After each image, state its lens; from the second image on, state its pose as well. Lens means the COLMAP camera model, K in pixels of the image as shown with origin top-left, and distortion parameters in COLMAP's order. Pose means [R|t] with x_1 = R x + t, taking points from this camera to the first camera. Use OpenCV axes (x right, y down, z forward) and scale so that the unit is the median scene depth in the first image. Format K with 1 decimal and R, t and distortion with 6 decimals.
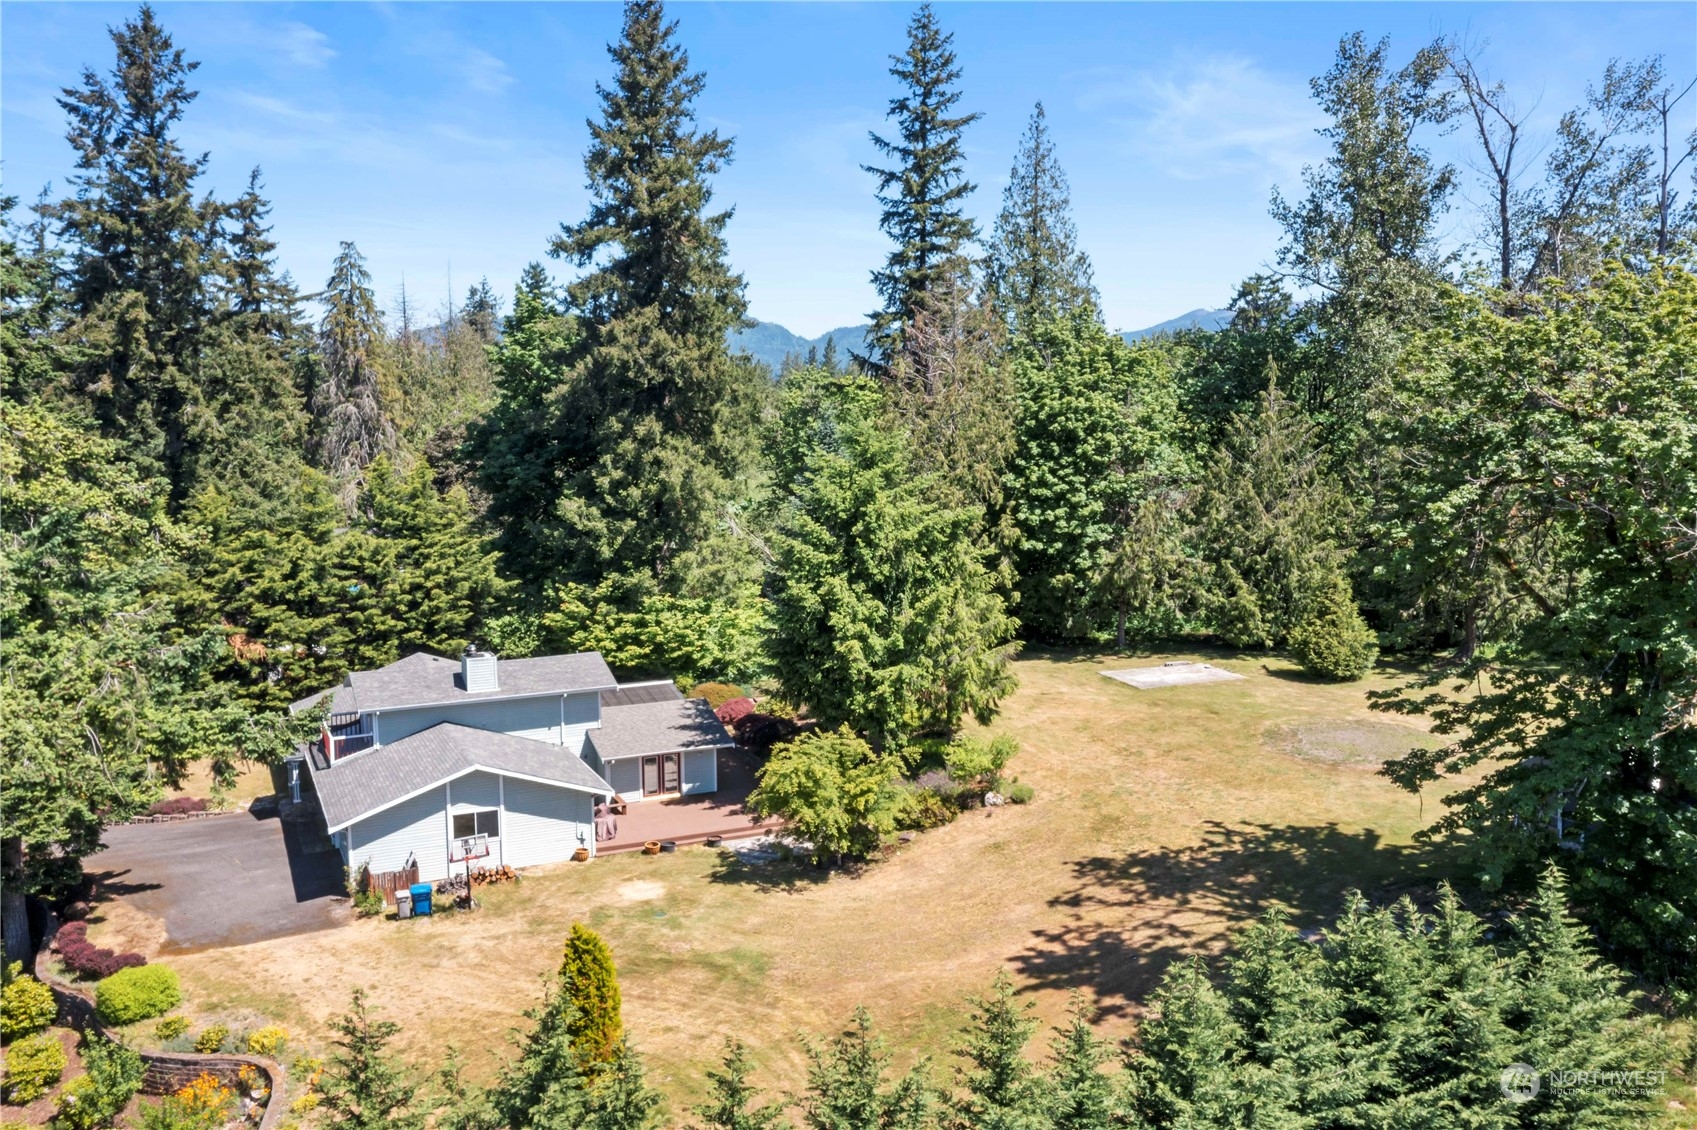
lens RADIAL K [[1336.5, 0, 848.5], [0, 1336.5, 565.0], [0, 0, 1]] dist [0.000992, 0.000191]
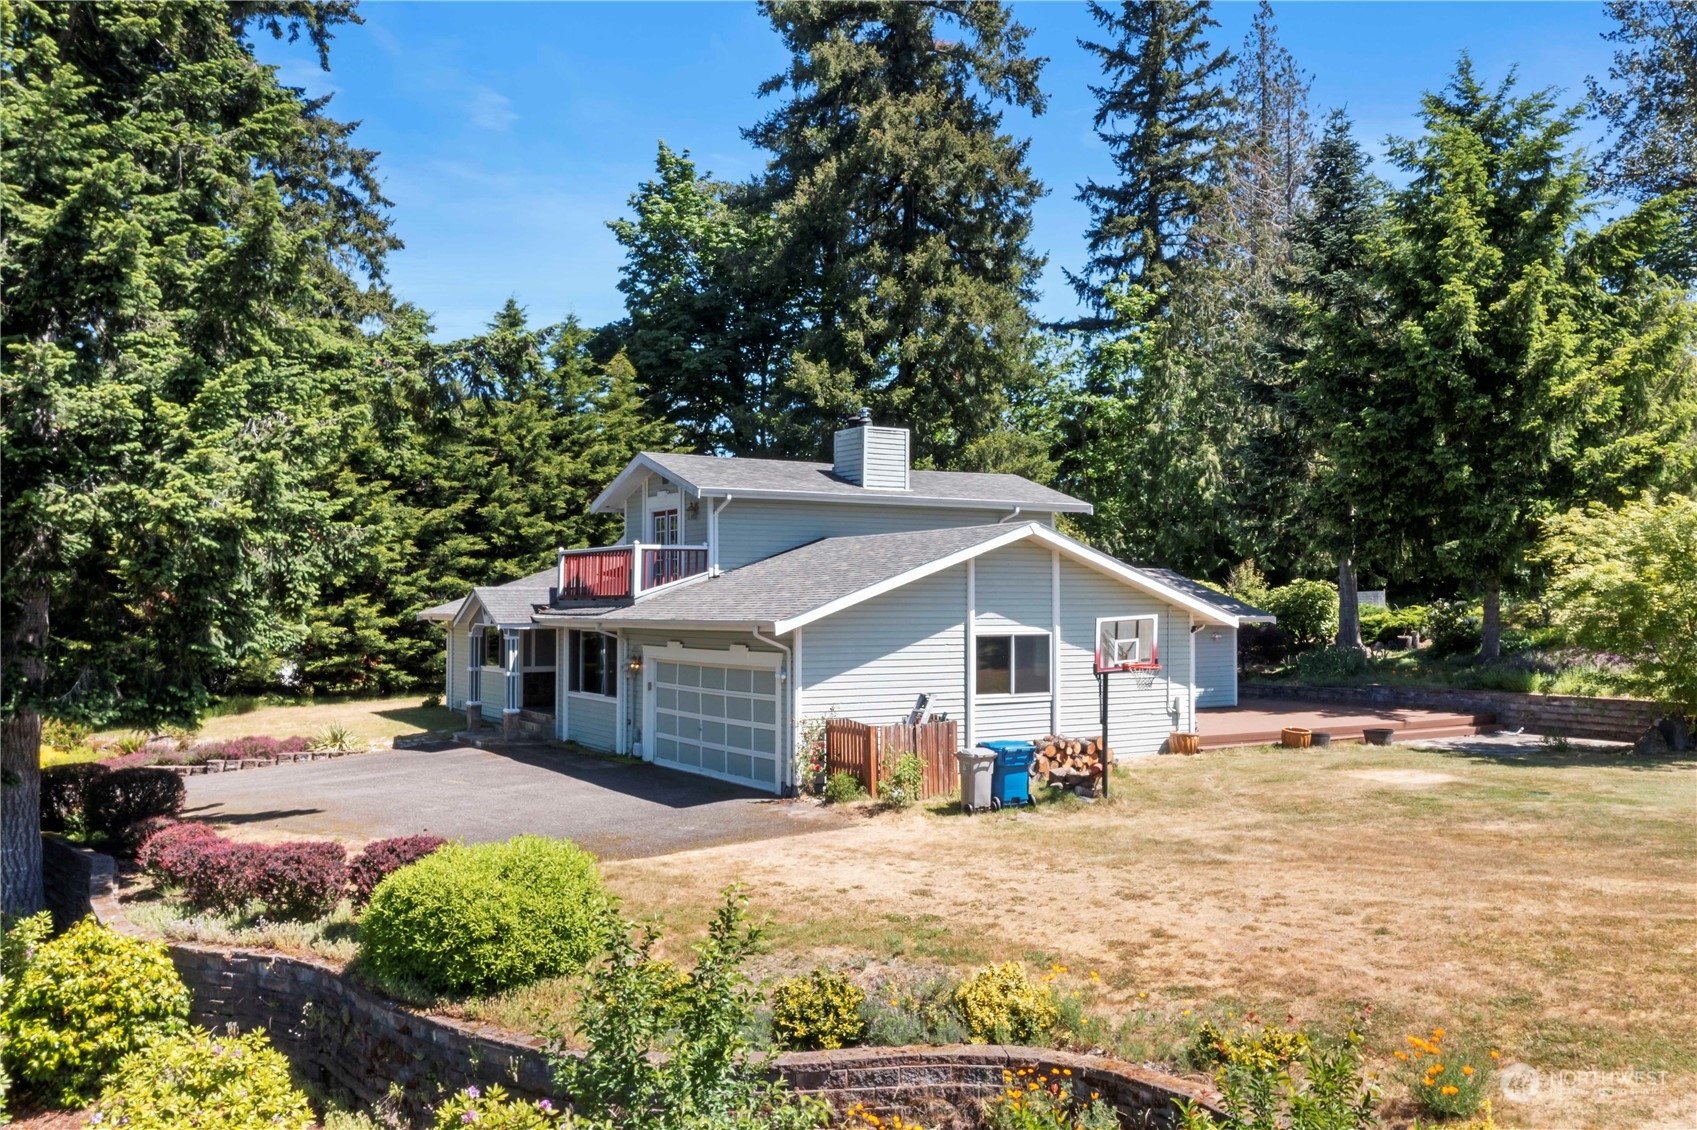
lens RADIAL K [[1336.5, 0, 848.5], [0, 1336.5, 565.0], [0, 0, 1]] dist [0.000992, 0.000191]
pose [[0.993174, 0.002771, 0.116606, -0.273681], [0.015849, 0.987239, -0.158453, 0.163698], [-0.115557, 0.159219, 0.980457, 0.367605]]
